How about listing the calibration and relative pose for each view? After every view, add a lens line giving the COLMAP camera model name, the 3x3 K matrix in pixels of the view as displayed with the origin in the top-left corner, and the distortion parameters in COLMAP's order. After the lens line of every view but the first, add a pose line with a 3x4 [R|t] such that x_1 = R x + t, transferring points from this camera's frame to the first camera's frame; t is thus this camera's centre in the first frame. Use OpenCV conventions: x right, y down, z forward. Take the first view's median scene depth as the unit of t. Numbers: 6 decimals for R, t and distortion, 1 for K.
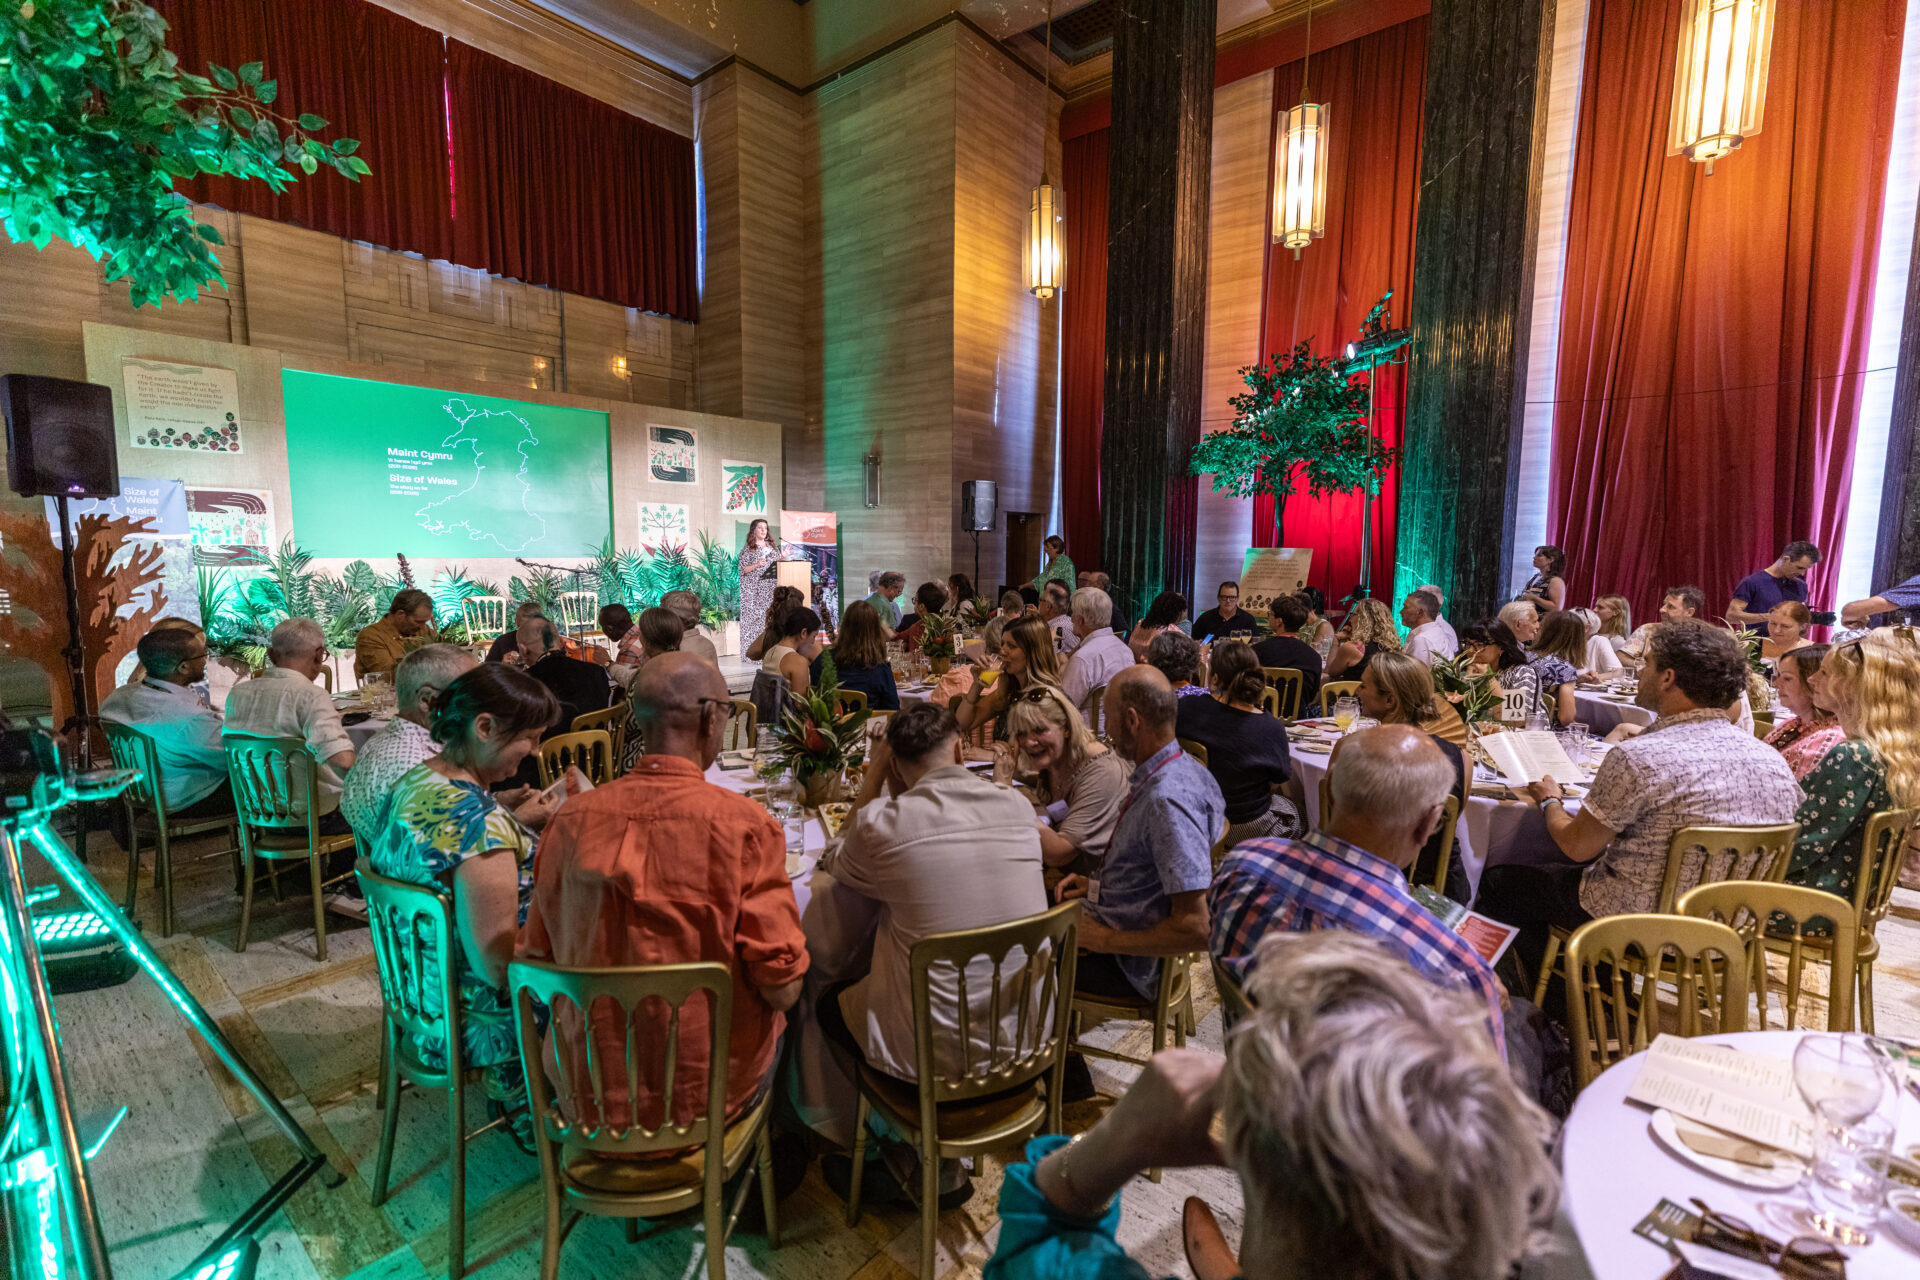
lens RADIAL K [[861.6, 0, 960.0], [0, 861.6, 640.0], [0, 0, 1]] dist [0.009390, -0.000046]
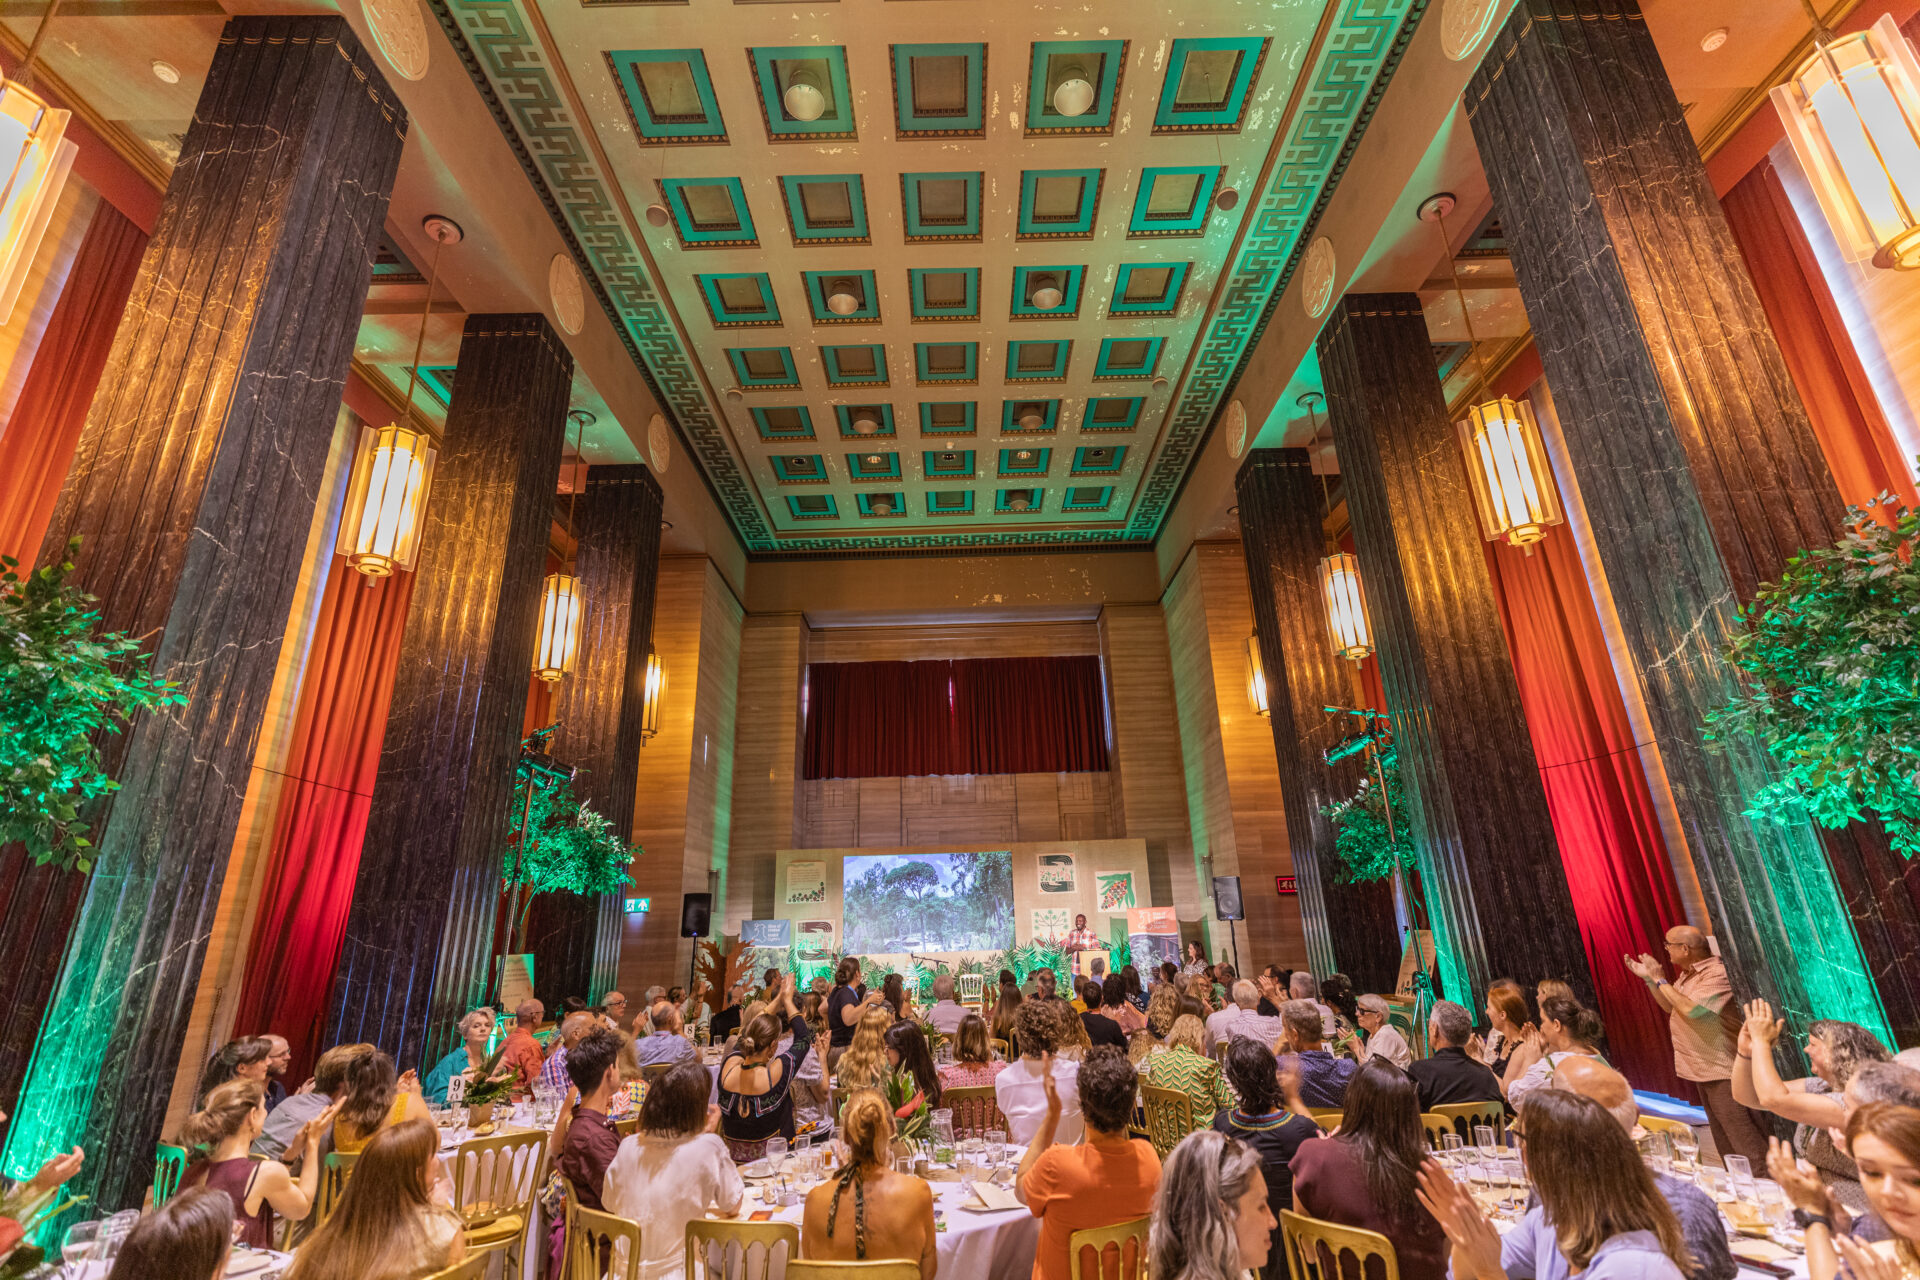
lens RADIAL K [[861.6, 0, 960.0], [0, 861.6, 640.0], [0, 0, 1]] dist [0.009390, -0.000046]
pose [[0.636363, -0.277108, -0.719899, 0.715917], [-0.044639, 0.918456, -0.392996, 0.002680], [0.770097, 0.282223, 0.572101, -0.066510]]
